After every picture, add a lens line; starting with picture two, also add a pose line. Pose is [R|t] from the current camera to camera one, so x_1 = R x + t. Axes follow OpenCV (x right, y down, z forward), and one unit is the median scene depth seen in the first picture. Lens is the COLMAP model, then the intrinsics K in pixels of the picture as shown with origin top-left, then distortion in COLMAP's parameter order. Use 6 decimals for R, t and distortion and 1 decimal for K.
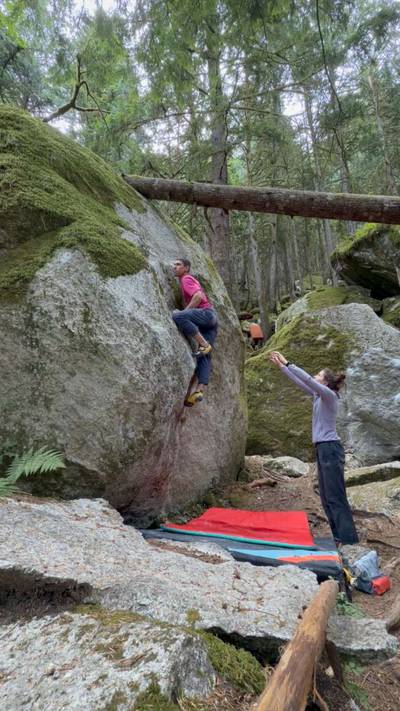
lens RADIAL K [[308.6, 0, 200.0], [0, 308.6, 355.5], [0, 0, 1]] dist [-0.000204, -0.000016]
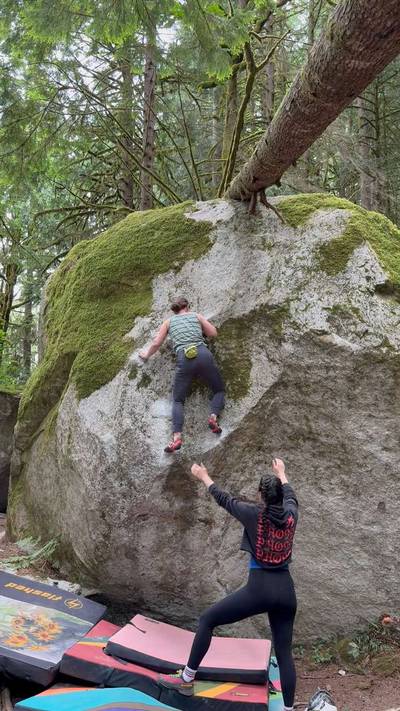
lens RADIAL K [[576.7, 0, 199.9], [0, 576.7, 351.1], [0, 0, 1]] dist [0.164455, -0.319530]
pose [[0.260793, -0.160780, -0.951912, 1.993373], [0.224726, 0.969057, -0.102108, -0.102464], [0.938874, -0.187290, 0.288855, 0.816615]]
